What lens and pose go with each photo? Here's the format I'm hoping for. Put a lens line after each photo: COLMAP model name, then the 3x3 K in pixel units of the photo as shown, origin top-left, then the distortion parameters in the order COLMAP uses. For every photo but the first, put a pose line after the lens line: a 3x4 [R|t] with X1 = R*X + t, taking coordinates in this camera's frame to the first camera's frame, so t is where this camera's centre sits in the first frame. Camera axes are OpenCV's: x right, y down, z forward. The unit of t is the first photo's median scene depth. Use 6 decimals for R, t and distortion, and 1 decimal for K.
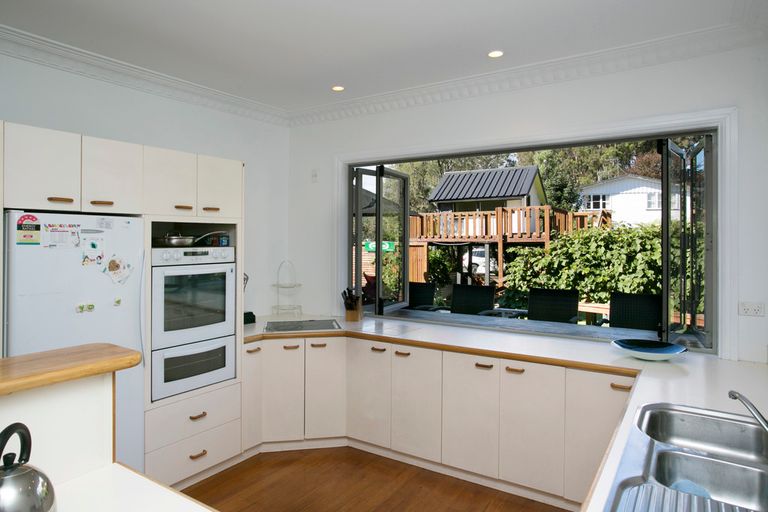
lens RADIAL K [[489.3, 0, 381.2], [0, 489.3, 254.7], [0, 0, 1]] dist [-0.036195, -0.000620]
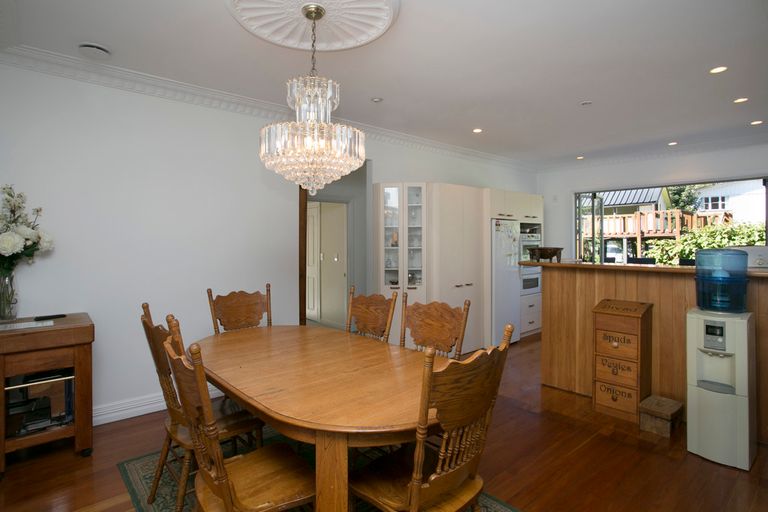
lens RADIAL K [[416.9, 0, 384.4], [0, 416.9, 253.2], [0, 0, 1]] dist [-0.006385, 0.002518]
pose [[0.968718, -0.000348, -0.248162, -0.169555], [-0.000286, 0.999997, -0.002519, 0.025596], [0.248162, 0.002511, 0.968715, -0.341744]]
